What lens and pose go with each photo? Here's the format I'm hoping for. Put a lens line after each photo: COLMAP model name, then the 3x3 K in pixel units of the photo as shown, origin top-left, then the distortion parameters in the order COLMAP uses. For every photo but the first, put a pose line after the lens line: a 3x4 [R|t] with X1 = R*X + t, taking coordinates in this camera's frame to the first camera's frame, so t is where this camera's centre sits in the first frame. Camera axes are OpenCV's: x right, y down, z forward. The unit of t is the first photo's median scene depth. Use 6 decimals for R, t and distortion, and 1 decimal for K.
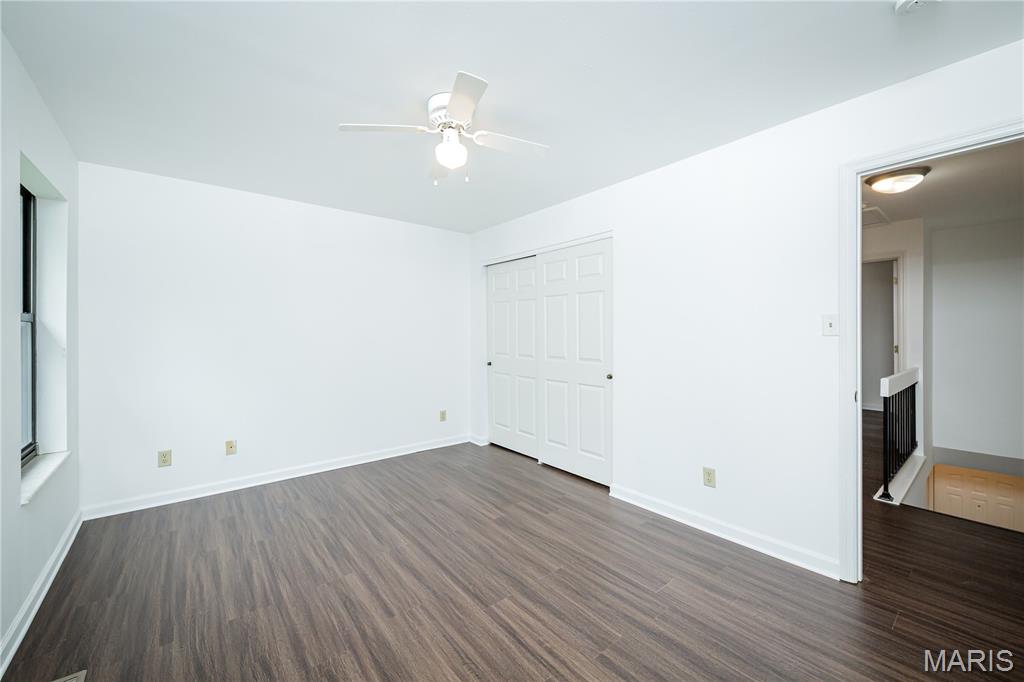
lens RADIAL K [[401.8, 0, 523.0], [0, 401.8, 332.8], [0, 0, 1]] dist [0.000908, -0.000035]
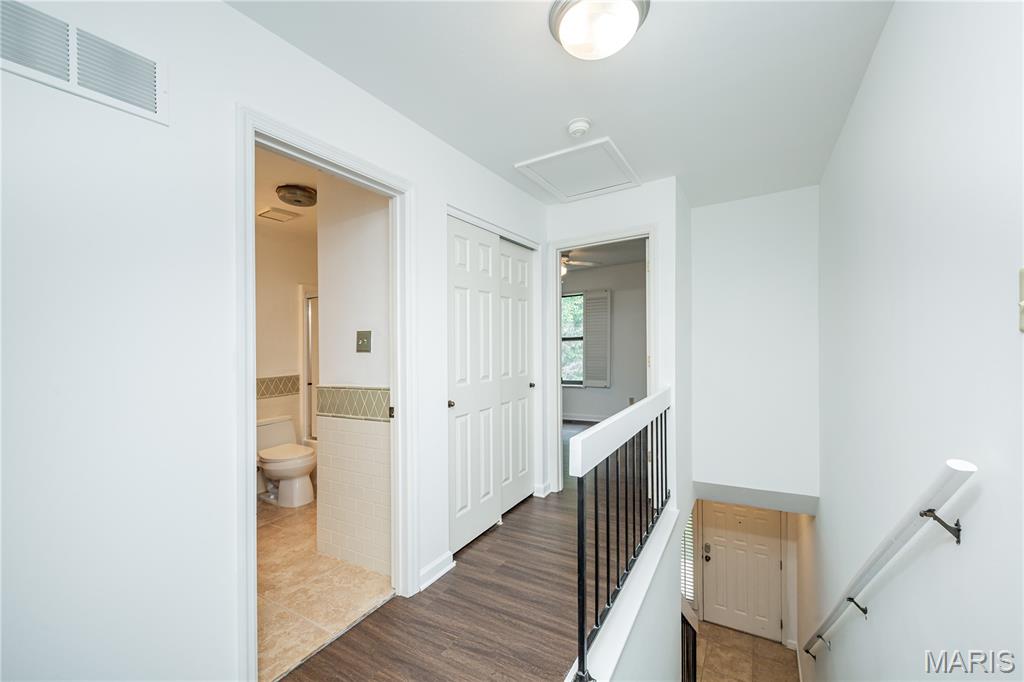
lens RADIAL K [[401.8, 0, 523.0], [0, 401.8, 332.8], [0, 0, 1]] dist [0.000908, -0.000035]
pose [[0.941250, -0.001664, 0.337708, 0.499272], [0.001959, 0.999998, -0.000534, -0.009468], [-0.337706, 0.001164, 0.941251, 0.420694]]
